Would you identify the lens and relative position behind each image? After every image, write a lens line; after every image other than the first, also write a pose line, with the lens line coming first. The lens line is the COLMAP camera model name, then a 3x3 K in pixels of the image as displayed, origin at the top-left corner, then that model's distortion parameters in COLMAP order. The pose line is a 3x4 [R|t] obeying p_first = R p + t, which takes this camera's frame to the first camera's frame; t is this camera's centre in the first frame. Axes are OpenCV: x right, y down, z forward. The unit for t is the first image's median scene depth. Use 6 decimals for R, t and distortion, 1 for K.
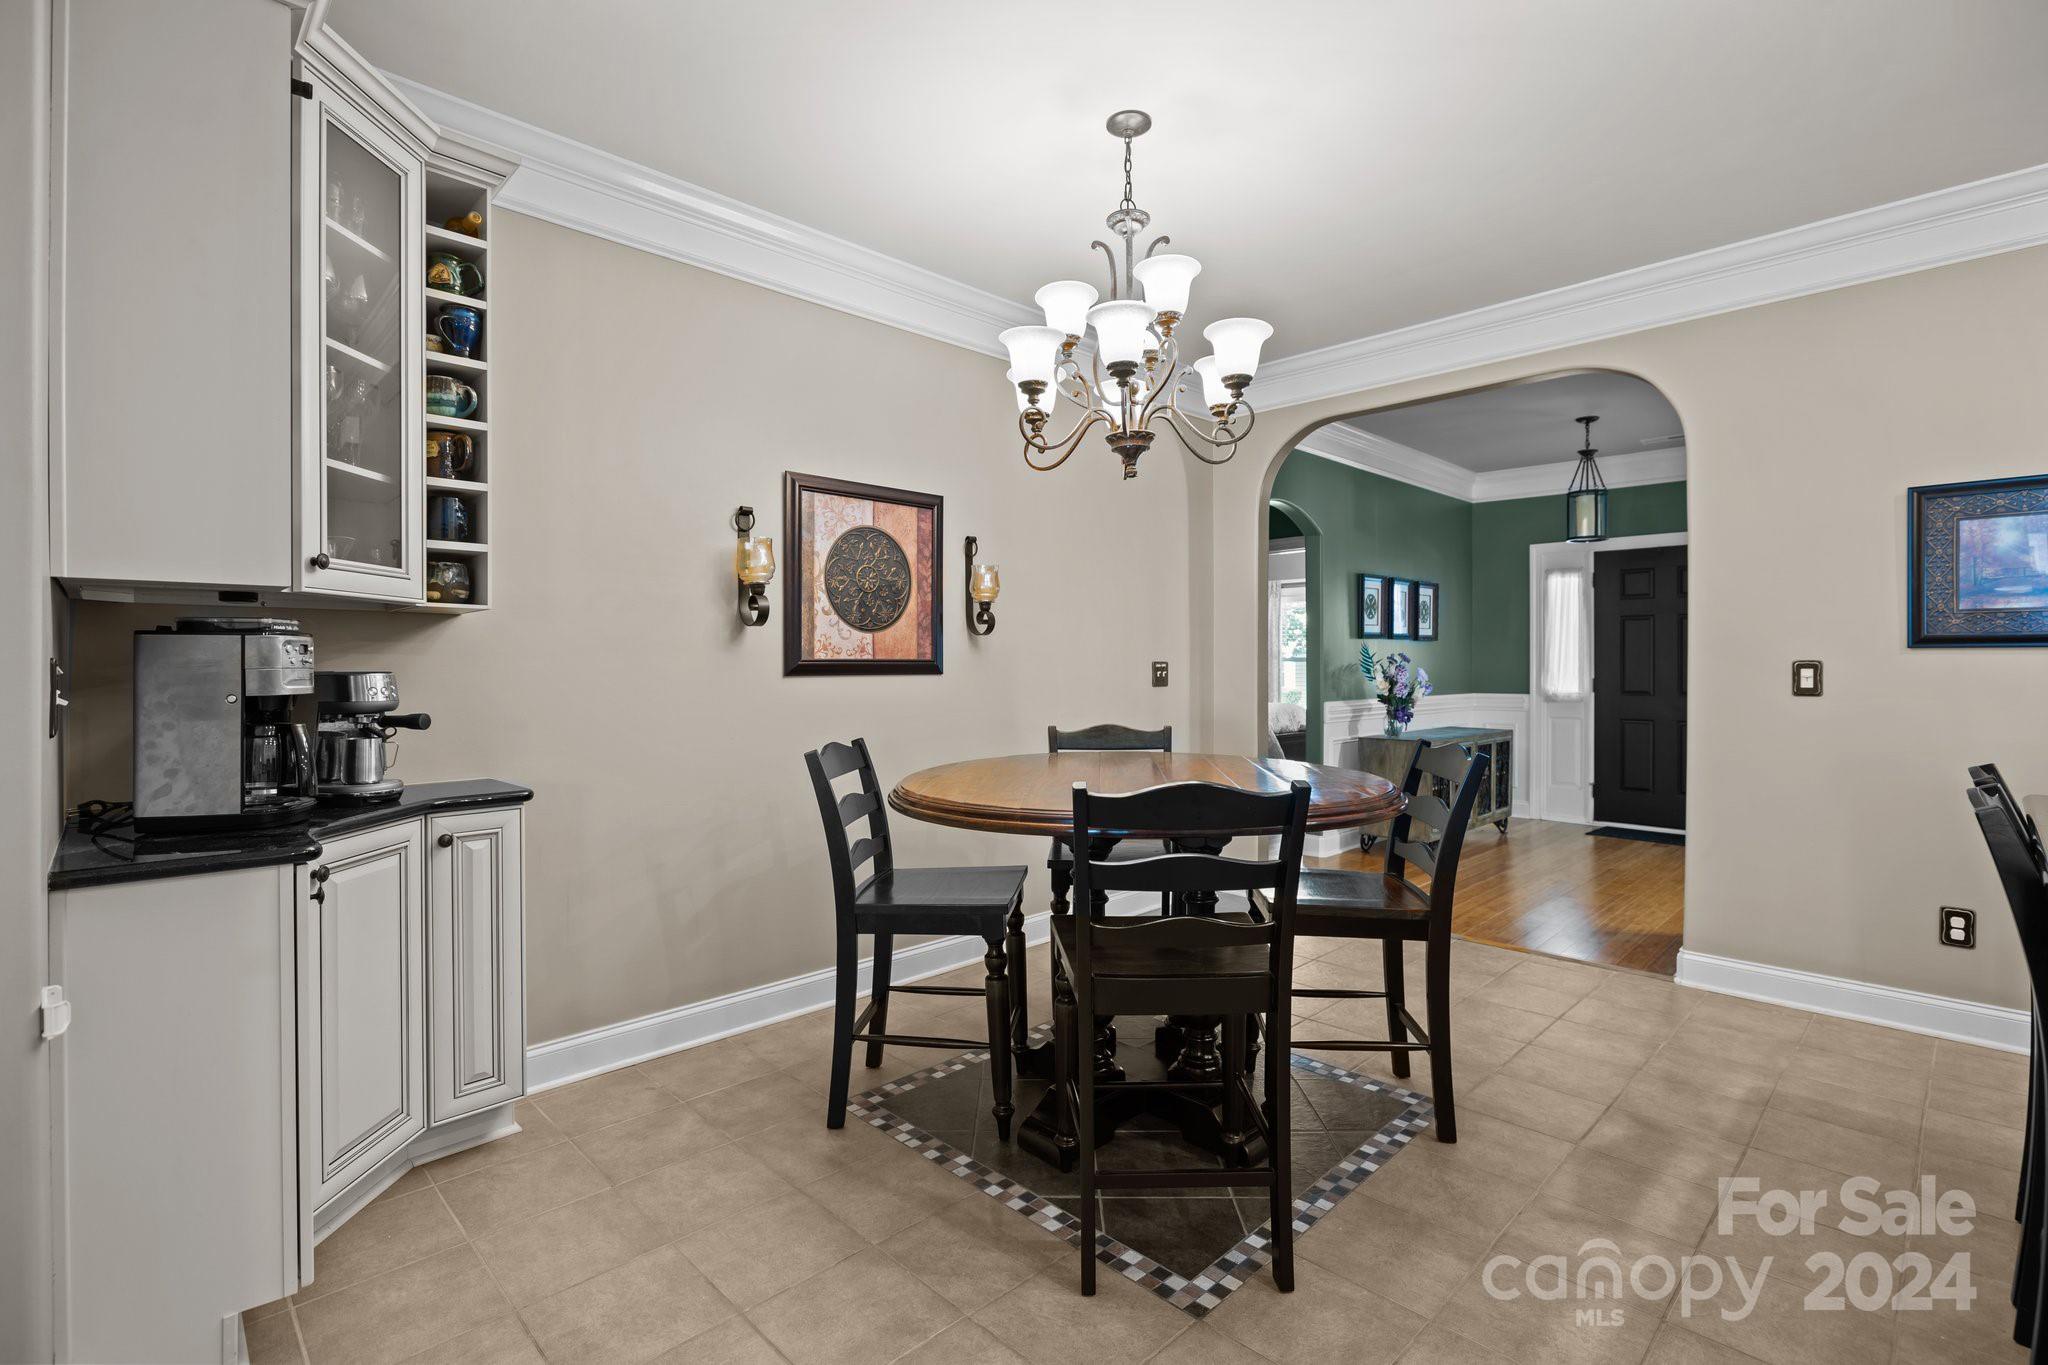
lens RADIAL K [[928.4, 0, 1015.0], [0, 928.4, 666.0], [0, 0, 1]] dist [-0.000060, 0.000941]
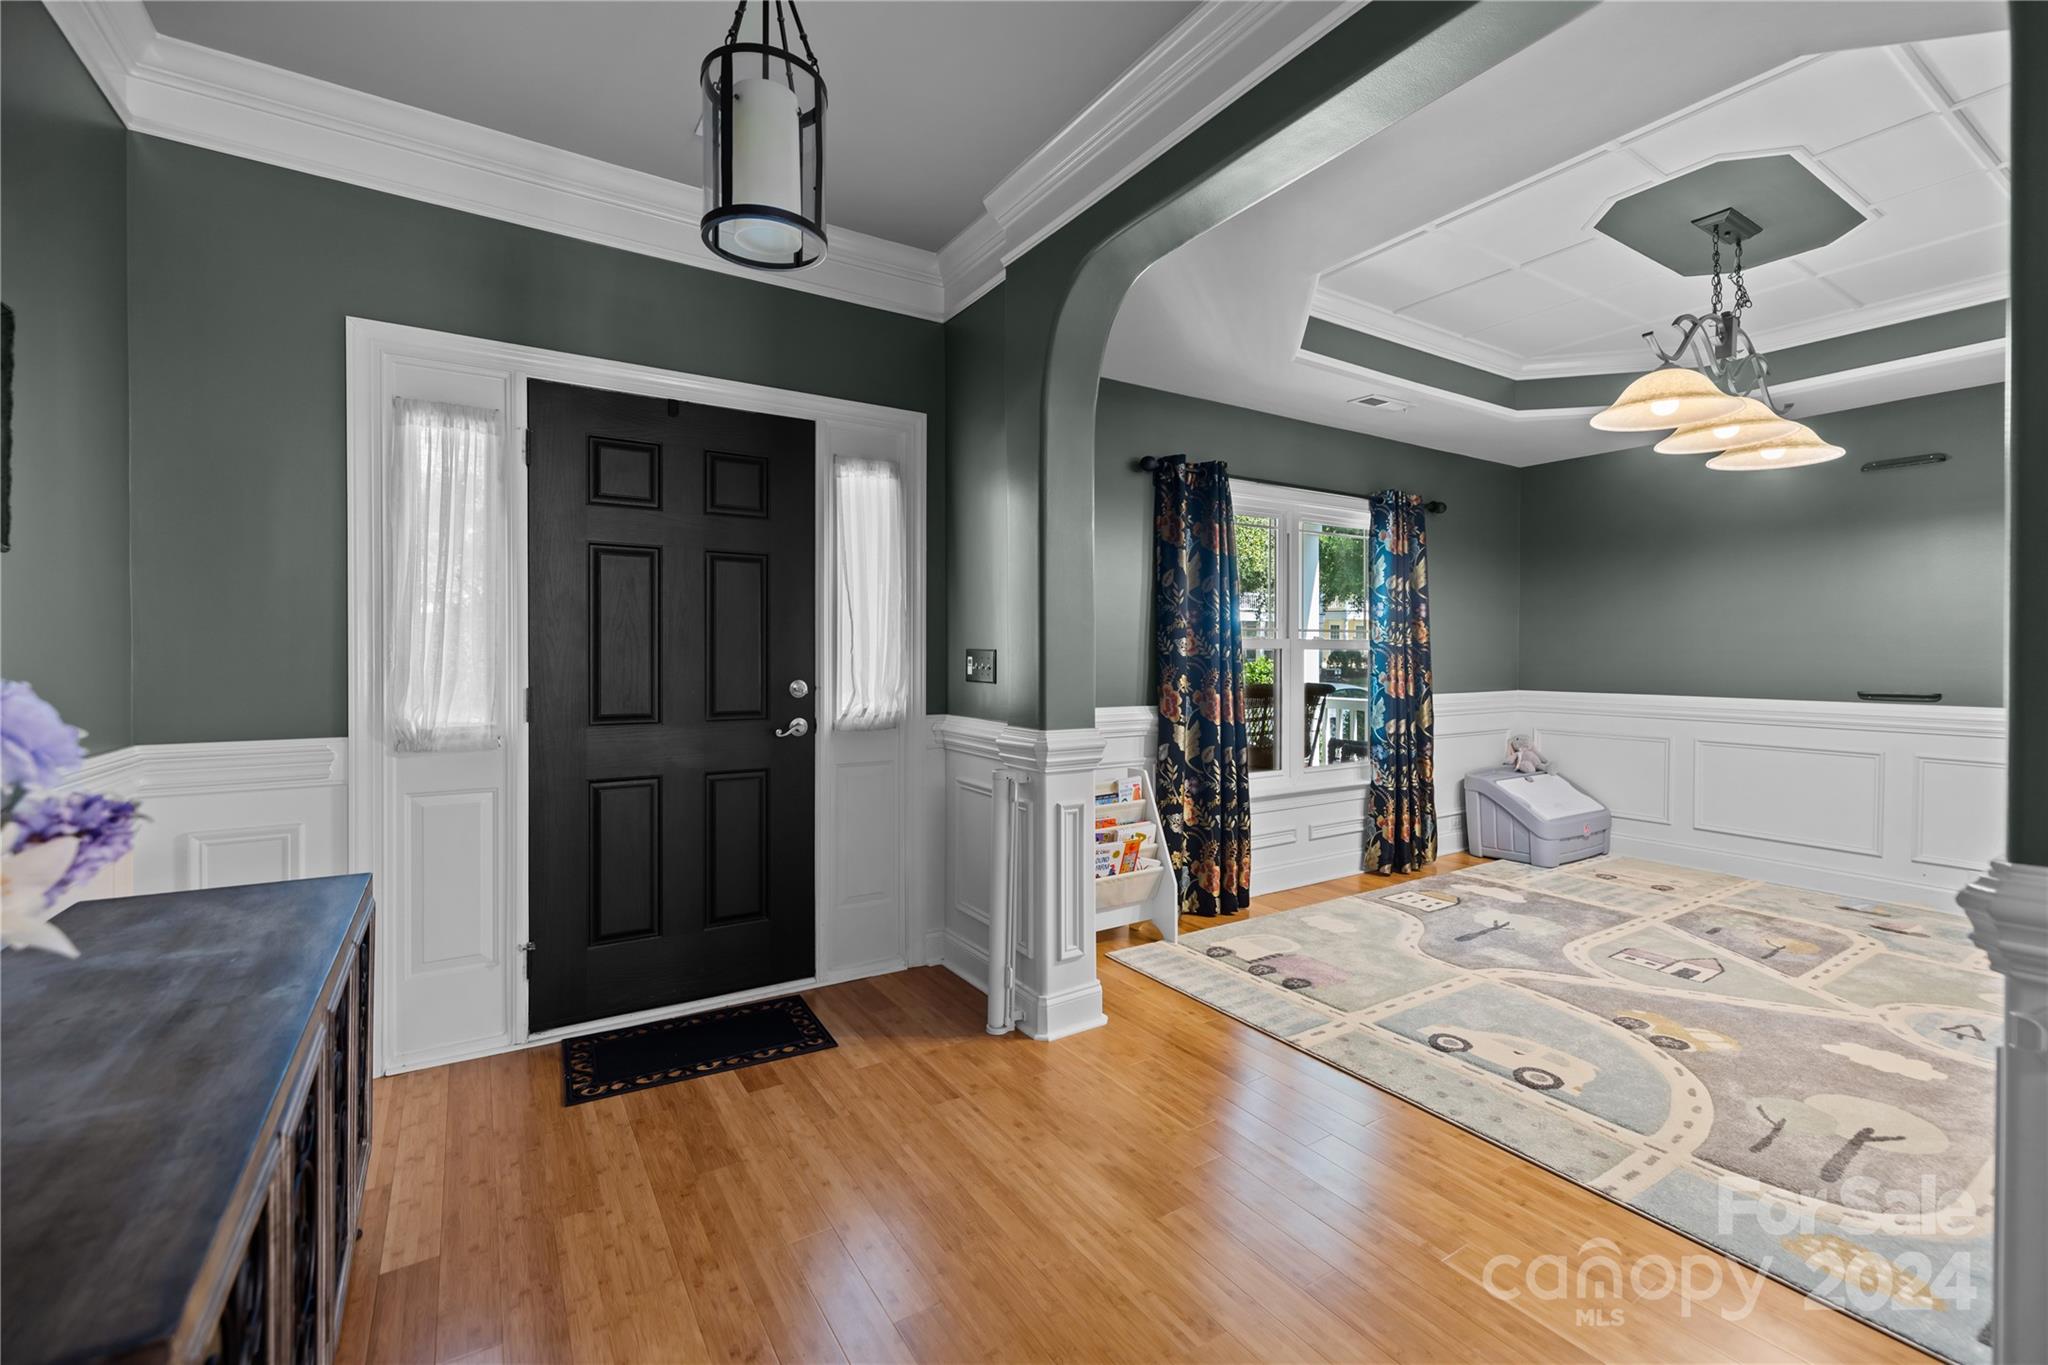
lens RADIAL K [[859.9, 0, 1039.5], [0, 859.9, 655.6], [0, 0, 1]] dist [0.002977, -0.000809]
pose [[0.230869, -0.005448, 0.972970, 0.686195], [-0.003742, 0.999972, 0.006487, -0.009876], [-0.972978, -0.005138, 0.230842, 1.553882]]
